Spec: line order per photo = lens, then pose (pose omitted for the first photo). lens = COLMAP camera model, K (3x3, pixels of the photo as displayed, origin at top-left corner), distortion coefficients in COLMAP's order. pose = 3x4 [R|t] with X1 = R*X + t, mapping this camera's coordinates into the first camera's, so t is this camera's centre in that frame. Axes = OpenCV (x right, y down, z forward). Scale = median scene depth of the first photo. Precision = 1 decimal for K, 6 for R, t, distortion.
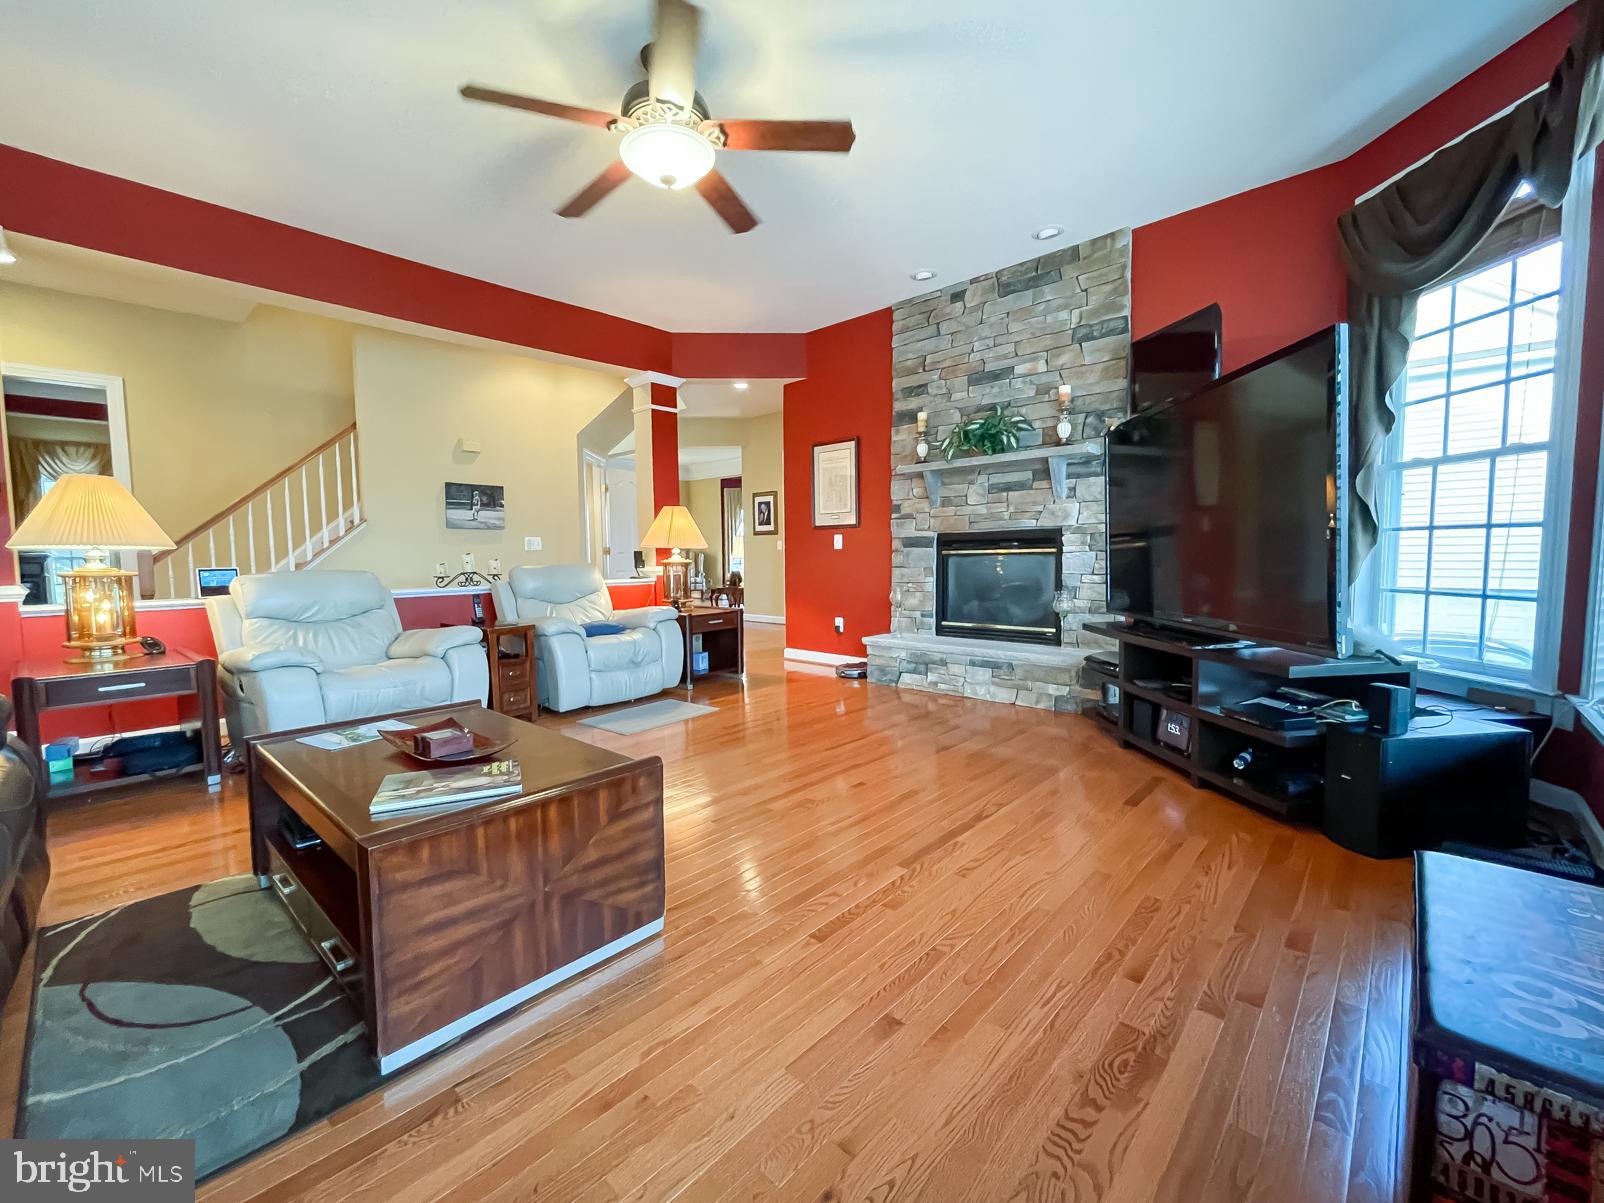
lens RADIAL K [[666.4, 0, 804.3], [0, 666.4, 598.9], [0, 0, 1]] dist [-0.002113, -0.000290]
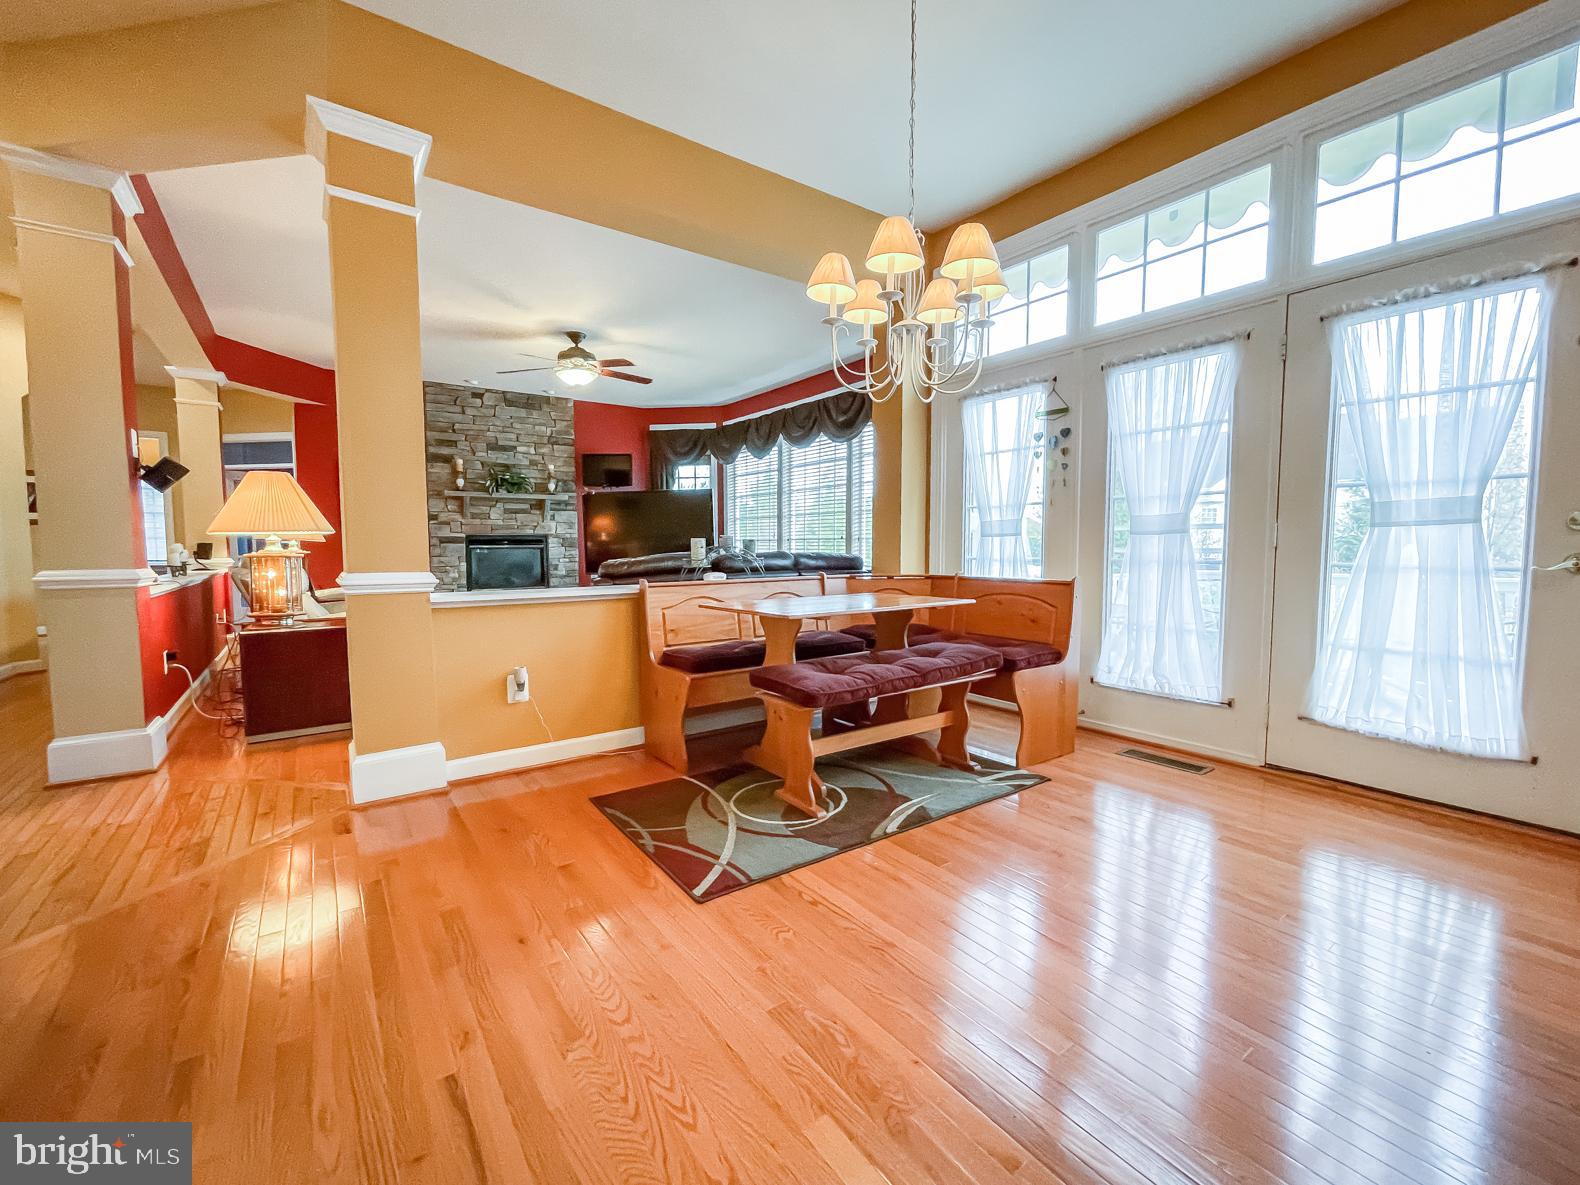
lens RADIAL K [[656.4, 0, 792.3], [0, 656.4, 589.9], [0, 0, 1]] dist [-0.002113, -0.000290]
pose [[0.188305, -0.052137, 0.980726, -1.295928], [0.070533, 0.996729, 0.039445, 0.028724], [-0.979575, 0.061746, 0.191367, -0.070533]]
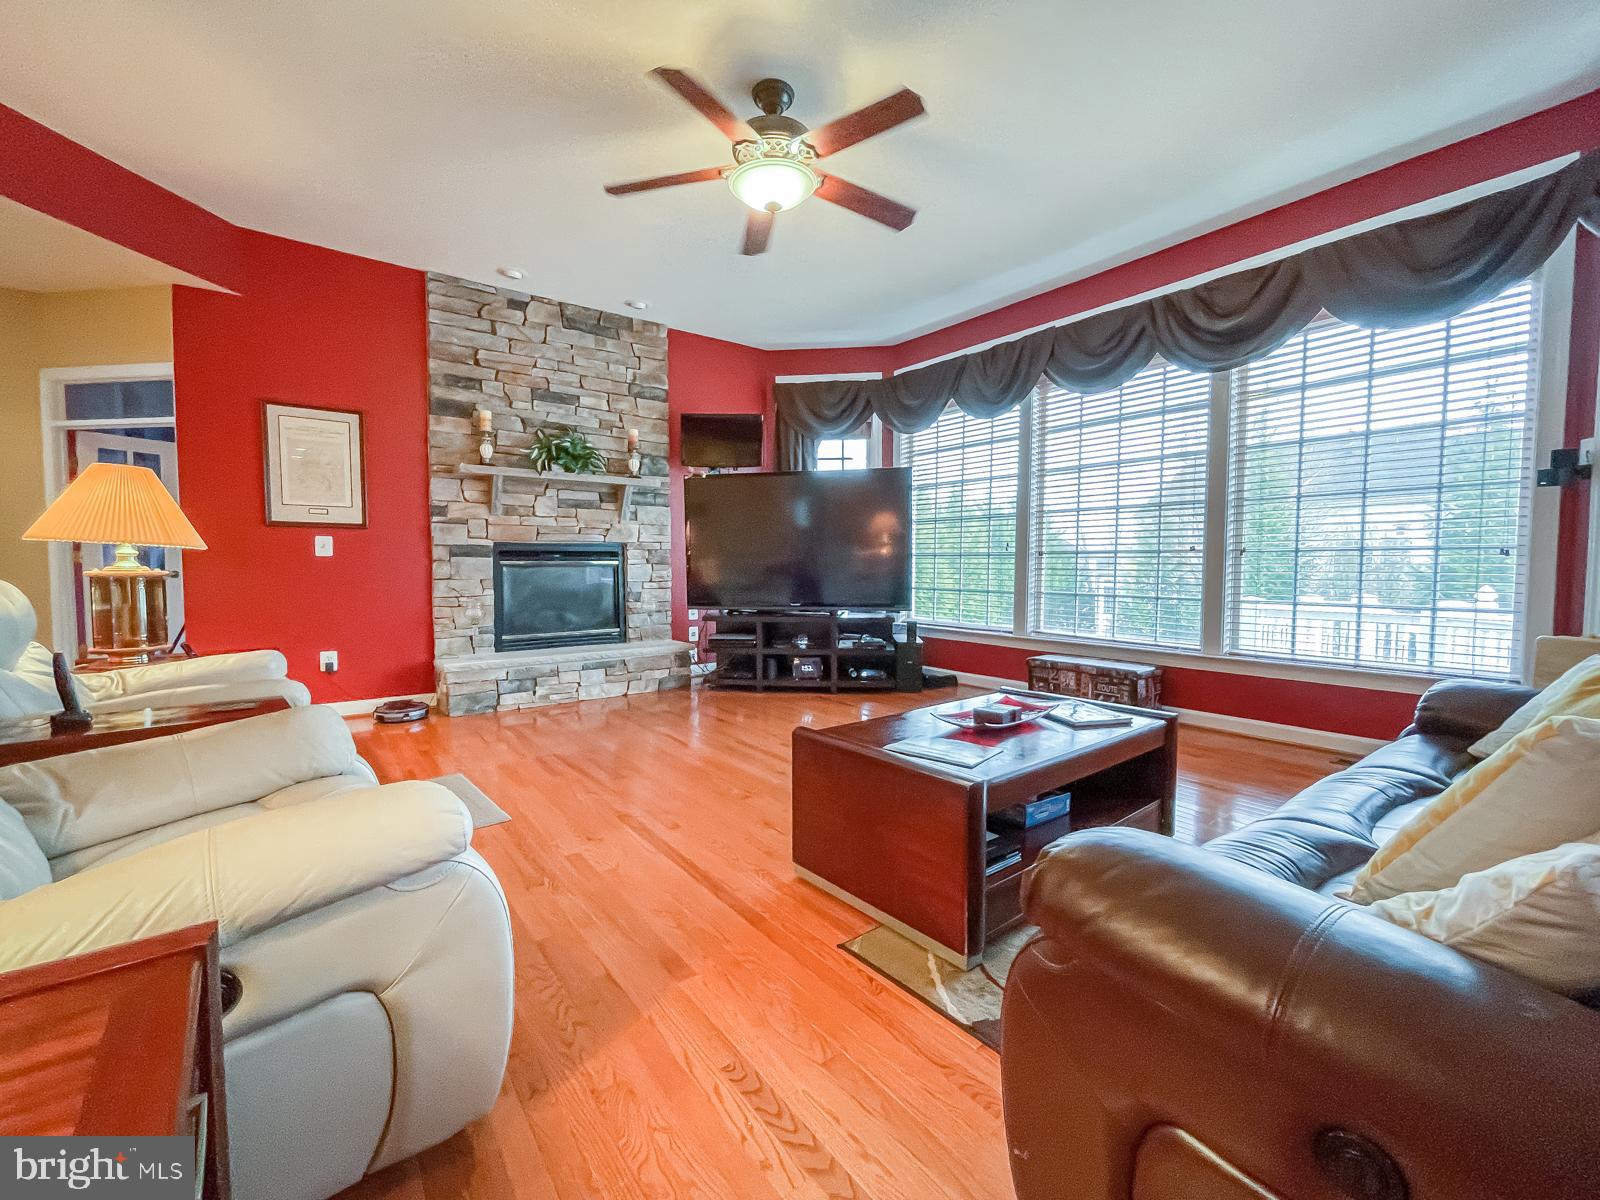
lens RADIAL K [[664.7, 0, 802.3], [0, 664.7, 597.4], [0, 0, 1]] dist [-0.002113, -0.000290]
pose [[0.168726, -0.033317, 0.985100, -0.694210], [0.066950, 0.997508, 0.022269, -0.014501], [-0.983387, 0.062195, 0.170536, 0.450125]]
